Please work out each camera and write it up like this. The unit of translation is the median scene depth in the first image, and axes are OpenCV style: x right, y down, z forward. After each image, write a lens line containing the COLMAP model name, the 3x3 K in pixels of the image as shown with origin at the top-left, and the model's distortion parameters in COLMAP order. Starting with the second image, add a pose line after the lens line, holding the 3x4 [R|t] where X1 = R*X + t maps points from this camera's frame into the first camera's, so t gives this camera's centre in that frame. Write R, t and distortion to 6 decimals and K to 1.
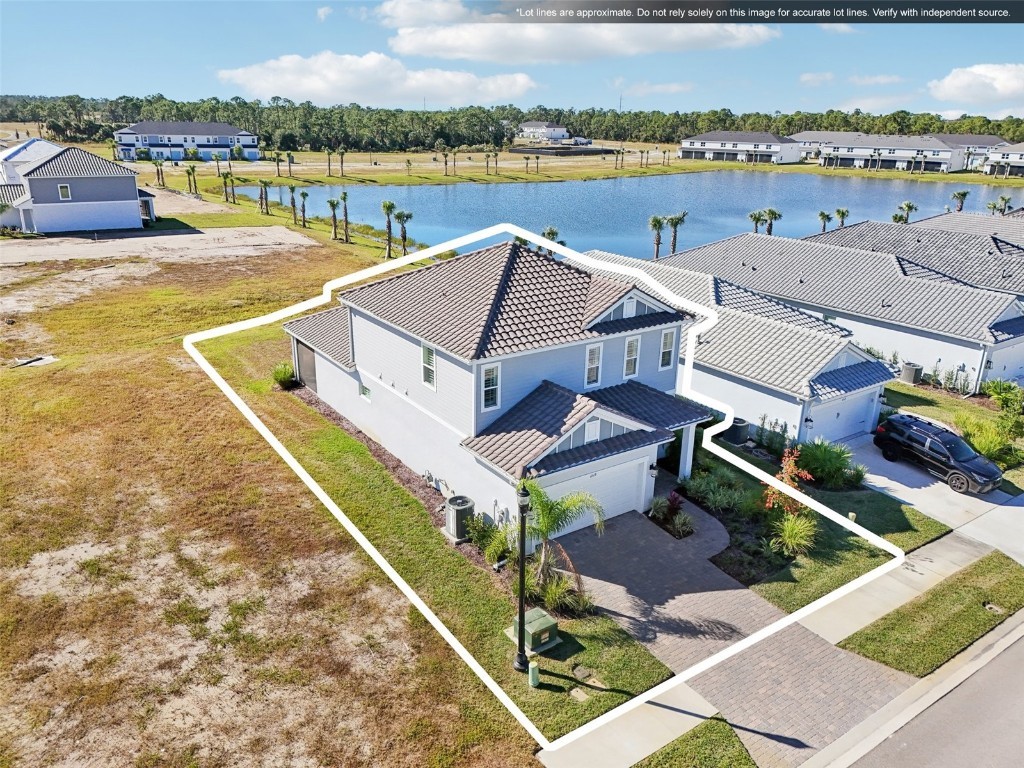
lens RADIAL K [[761.9, 0, 512.0], [0, 761.9, 384.0], [0, 0, 1]] dist [0.032381, -0.005176]
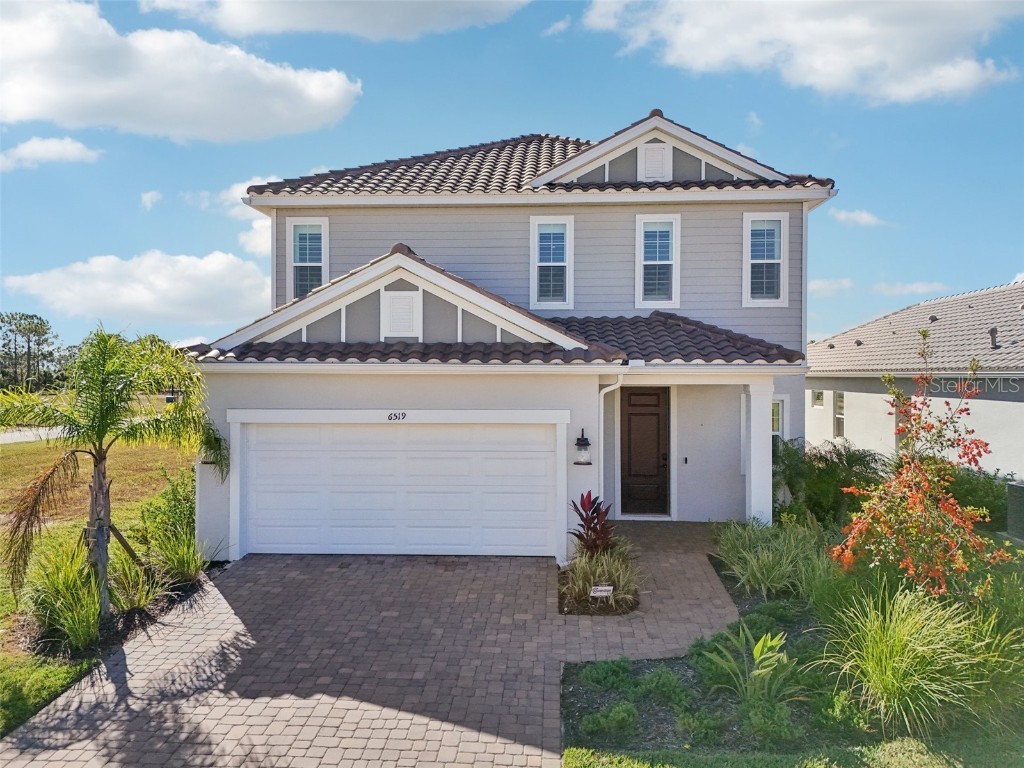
lens RADIAL K [[761.9, 0, 512.0], [0, 761.9, 384.0], [0, 0, 1]] dist [0.032381, -0.005176]
pose [[0.785846, -0.013589, -0.618273, 0.403375], [-0.190693, 0.945717, -0.263163, 0.191618], [0.588288, 0.324706, 0.740596, 0.658020]]
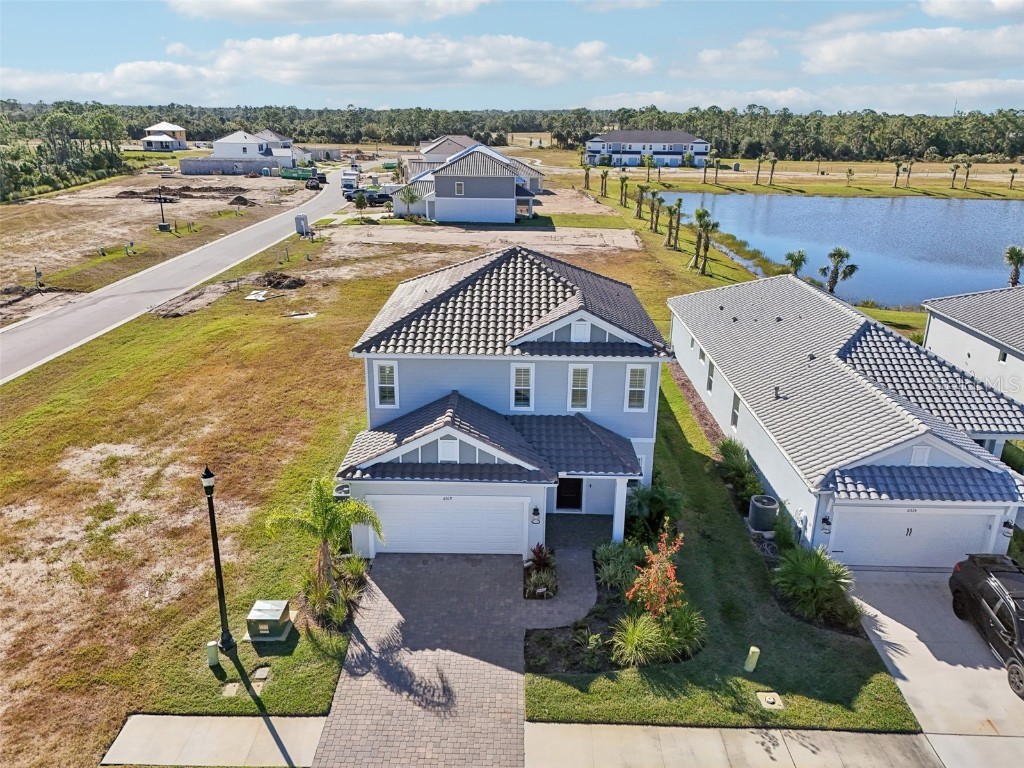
lens RADIAL K [[761.9, 0, 512.0], [0, 761.9, 384.0], [0, 0, 1]] dist [0.032381, -0.005176]
pose [[0.813366, 0.183120, -0.552180, 0.611967], [-0.188888, 0.980871, 0.047053, -0.069738], [0.550234, 0.066029, 0.832396, 0.244931]]
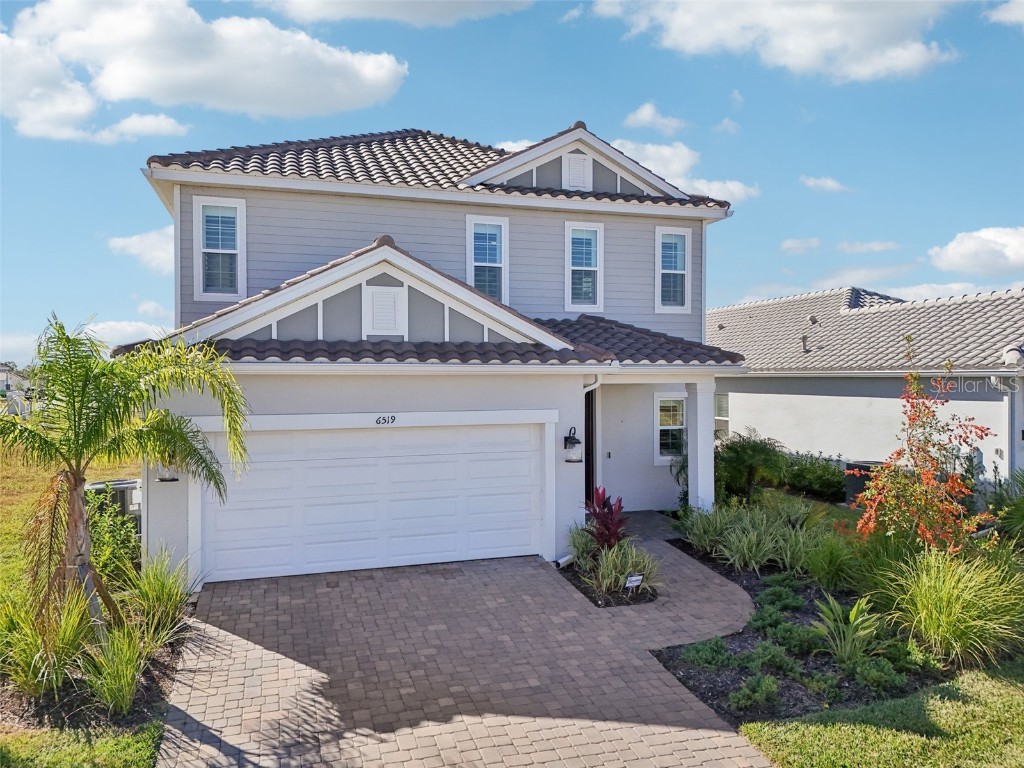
lens RADIAL K [[763.4, 0, 516.6], [0, 763.4, 385.0], [0, 0, 1]] dist [0.030861, -0.005633]
pose [[0.955056, -0.020867, -0.295692, 0.278052], [-0.076177, 0.946741, -0.312855, 0.210988], [0.286472, 0.321319, 0.902601, 0.595888]]
